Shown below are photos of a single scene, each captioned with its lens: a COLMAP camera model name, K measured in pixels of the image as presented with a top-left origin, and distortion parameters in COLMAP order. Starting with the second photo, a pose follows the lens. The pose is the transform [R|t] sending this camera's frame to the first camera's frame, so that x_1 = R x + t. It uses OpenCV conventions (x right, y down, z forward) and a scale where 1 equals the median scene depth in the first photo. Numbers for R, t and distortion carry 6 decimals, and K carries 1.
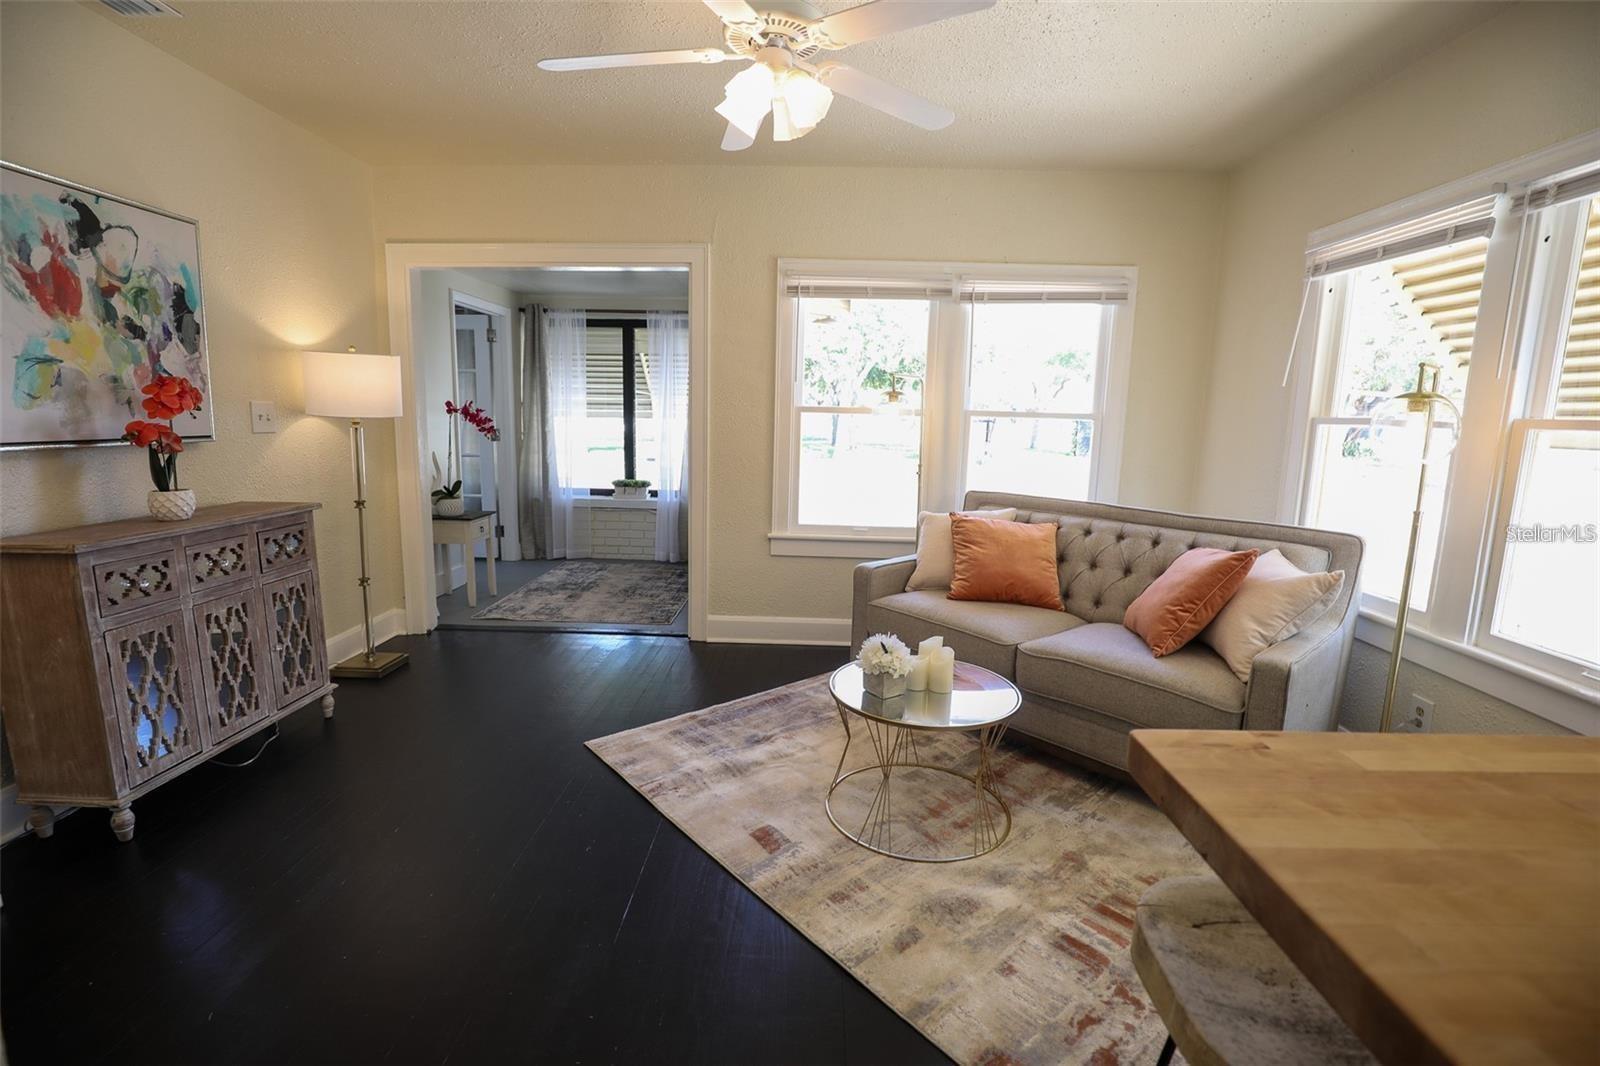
lens RADIAL K [[733.6, 0, 804.9], [0, 733.6, 527.4], [0, 0, 1]] dist [-0.004484, -0.000132]
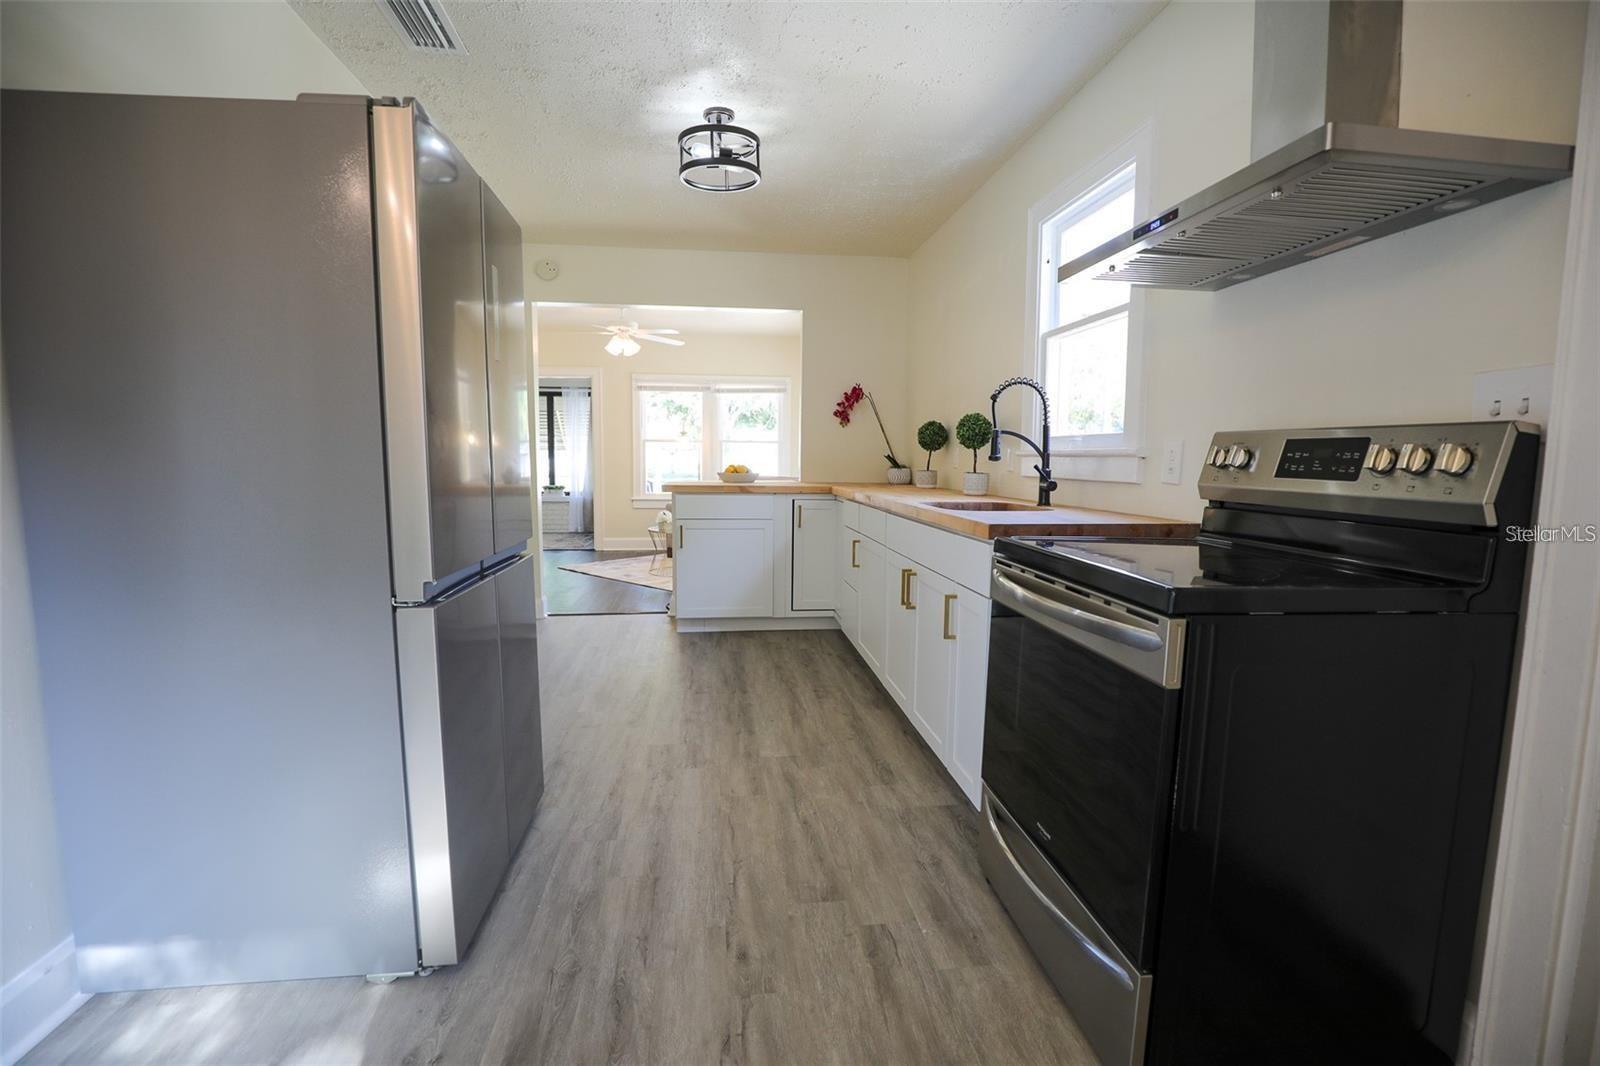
lens RADIAL K [[733.6, 0, 801.3], [0, 733.6, 536.2], [0, 0, 1]] dist [-0.004484, -0.000132]
pose [[0.988847, -0.030879, 0.145702, 0.130356], [0.036848, 0.998581, -0.038444, 0.232106], [-0.144308, 0.043384, 0.988581, -1.251764]]
